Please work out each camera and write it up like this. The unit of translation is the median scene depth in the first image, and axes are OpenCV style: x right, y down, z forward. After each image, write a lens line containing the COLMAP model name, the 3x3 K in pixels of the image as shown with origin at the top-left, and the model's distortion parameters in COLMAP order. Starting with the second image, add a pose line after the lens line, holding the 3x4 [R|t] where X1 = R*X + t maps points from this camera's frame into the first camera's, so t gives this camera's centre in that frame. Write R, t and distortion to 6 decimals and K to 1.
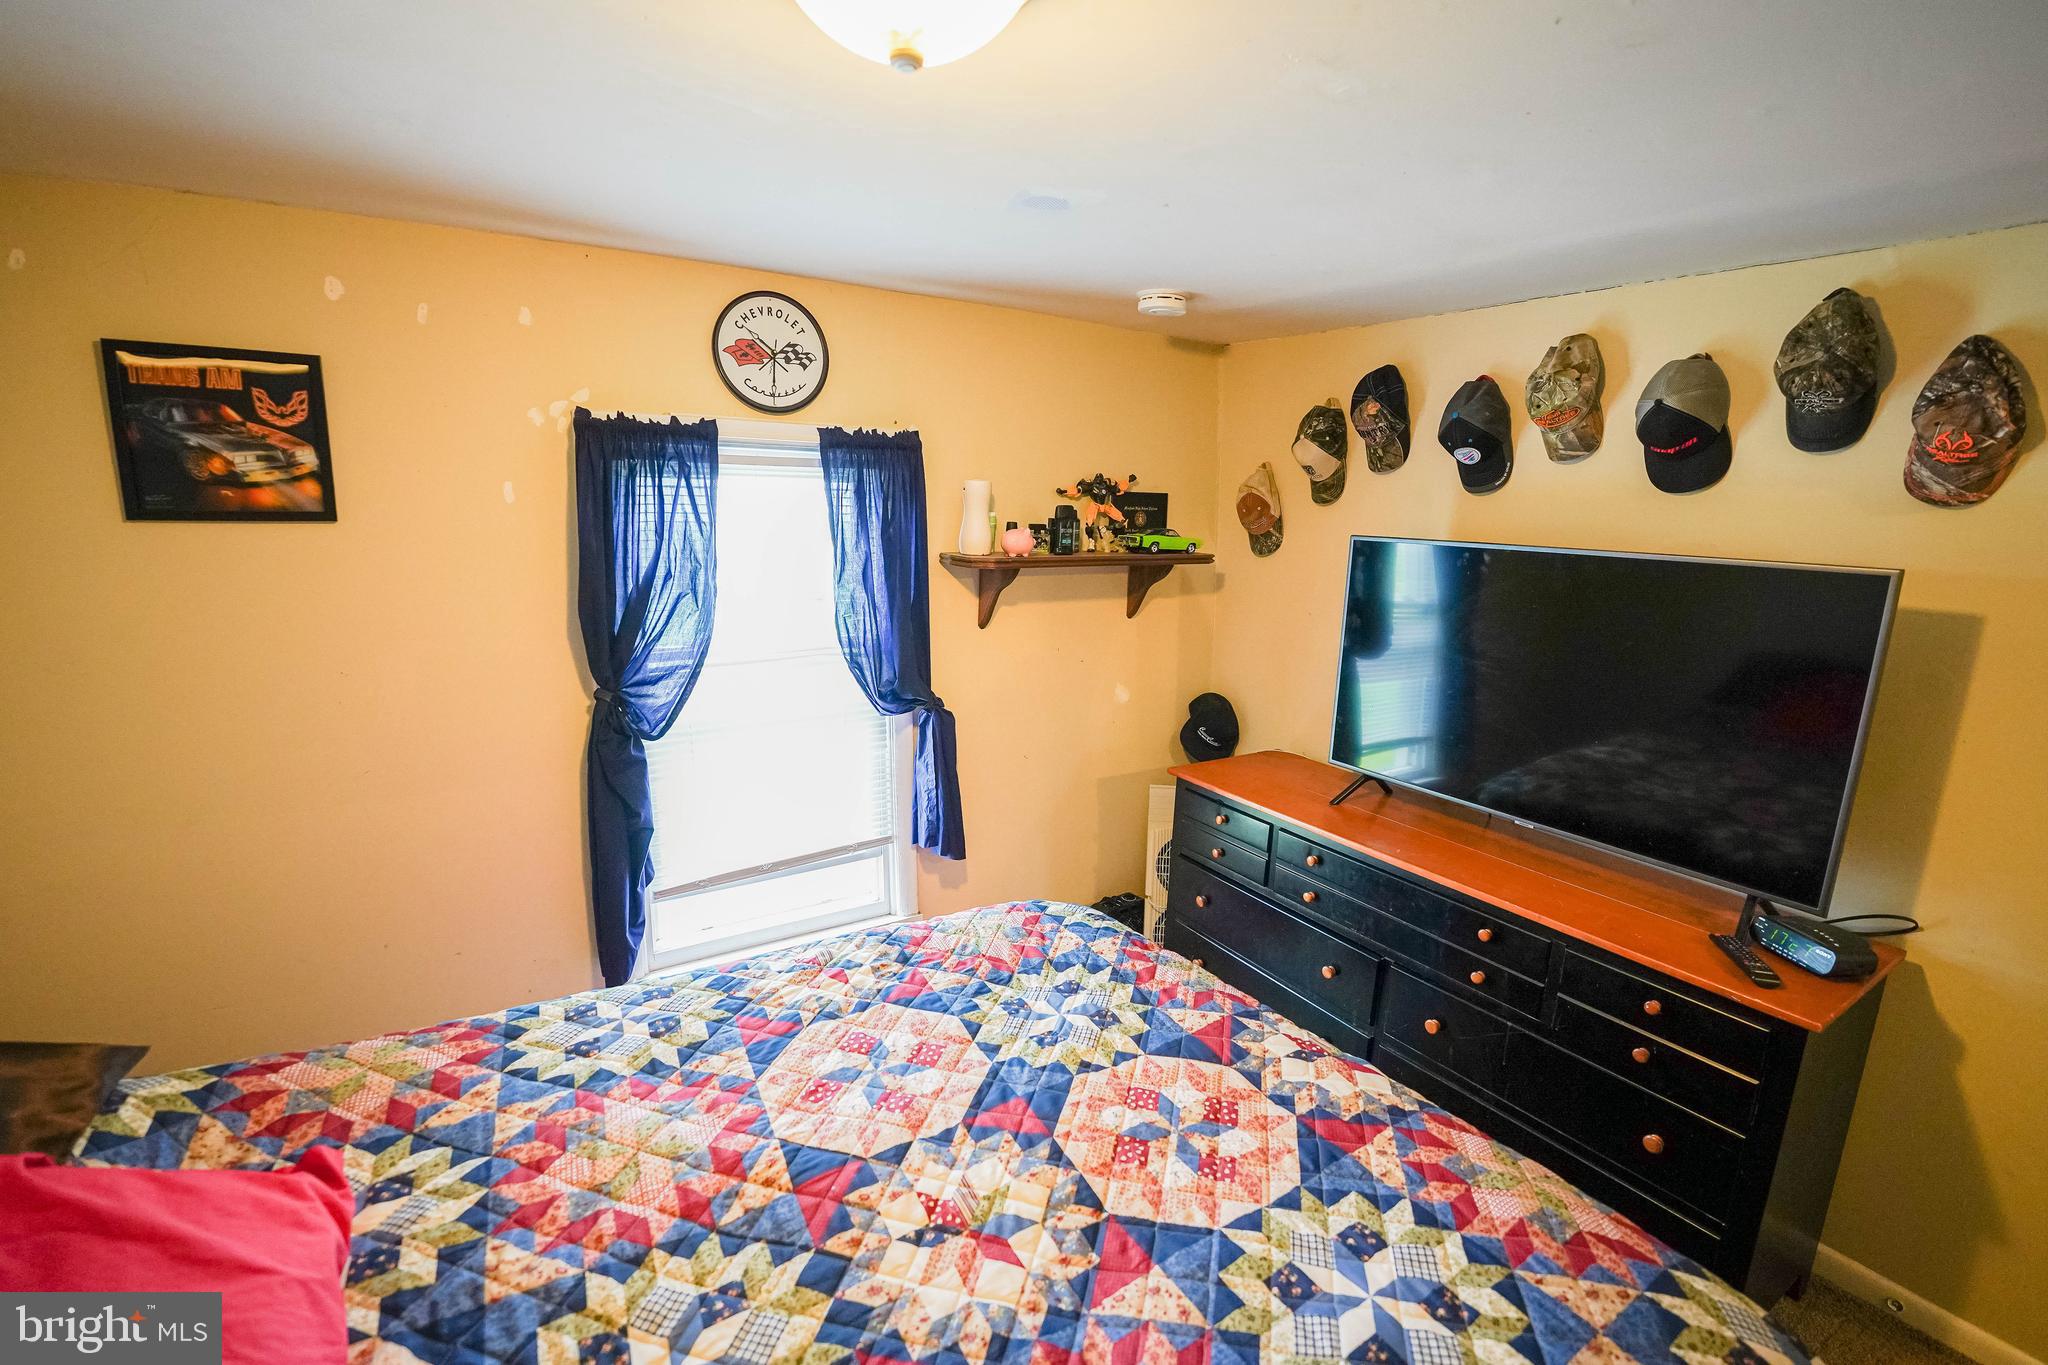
lens RADIAL K [[889.5, 0, 1018.8], [0, 889.5, 678.0], [0, 0, 1]] dist [-0.023899, -0.000358]
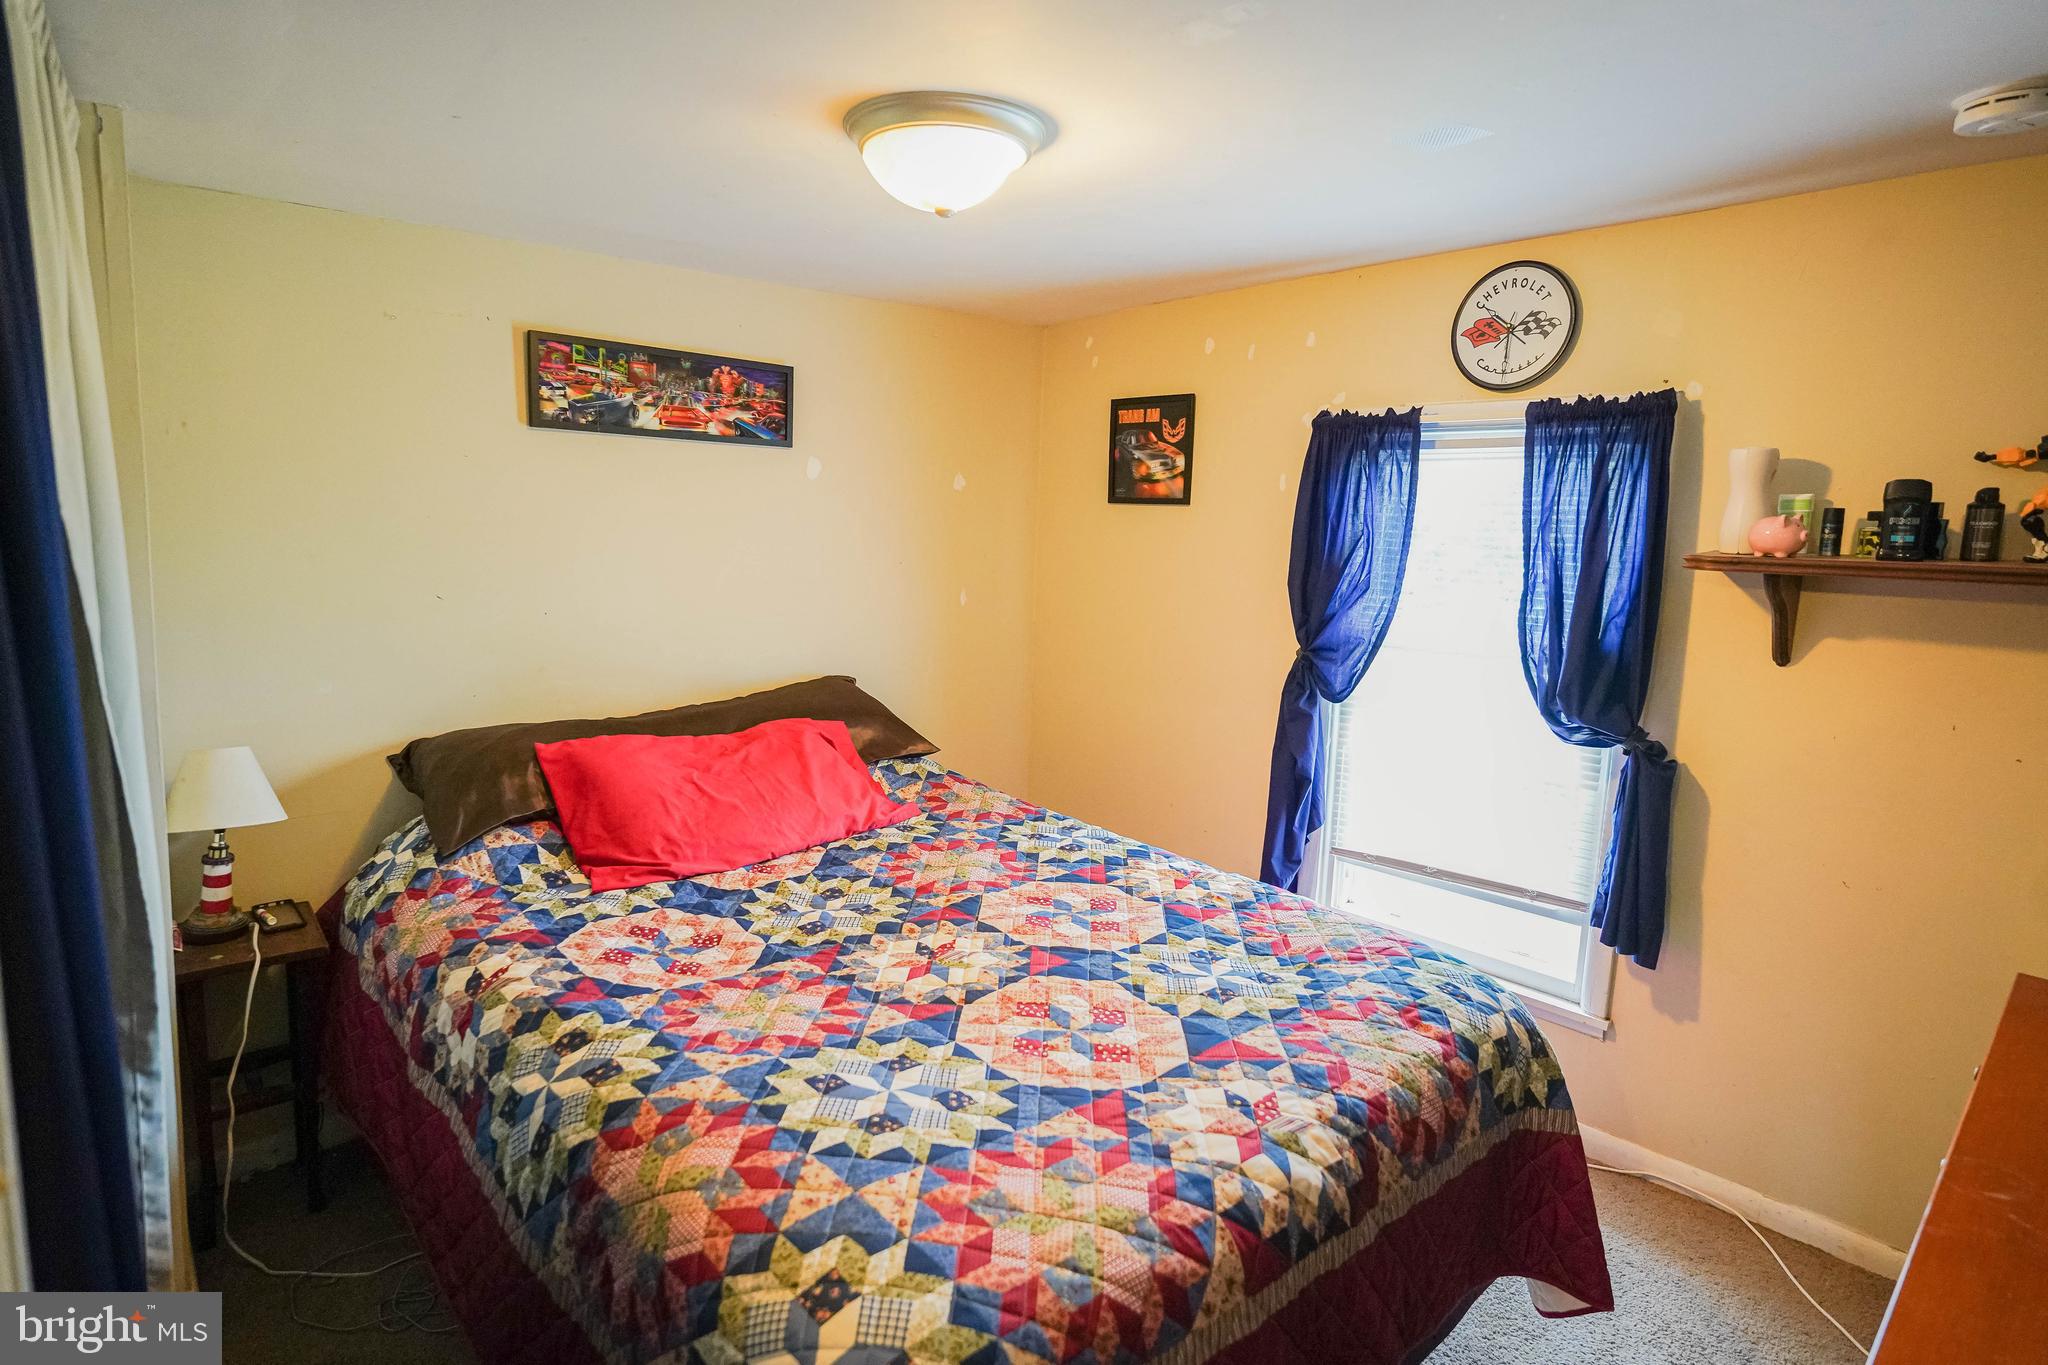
lens RADIAL K [[1085.2, 0, 1024.0], [0, 1085.2, 682.5], [0, 0, 1]] dist [-0.001886, 0.000338]
pose [[0.178964, 0.143816, -0.973288, 1.228492], [-0.192741, 0.975215, 0.108660, -0.040267], [0.964791, 0.168146, 0.202248, 0.515609]]
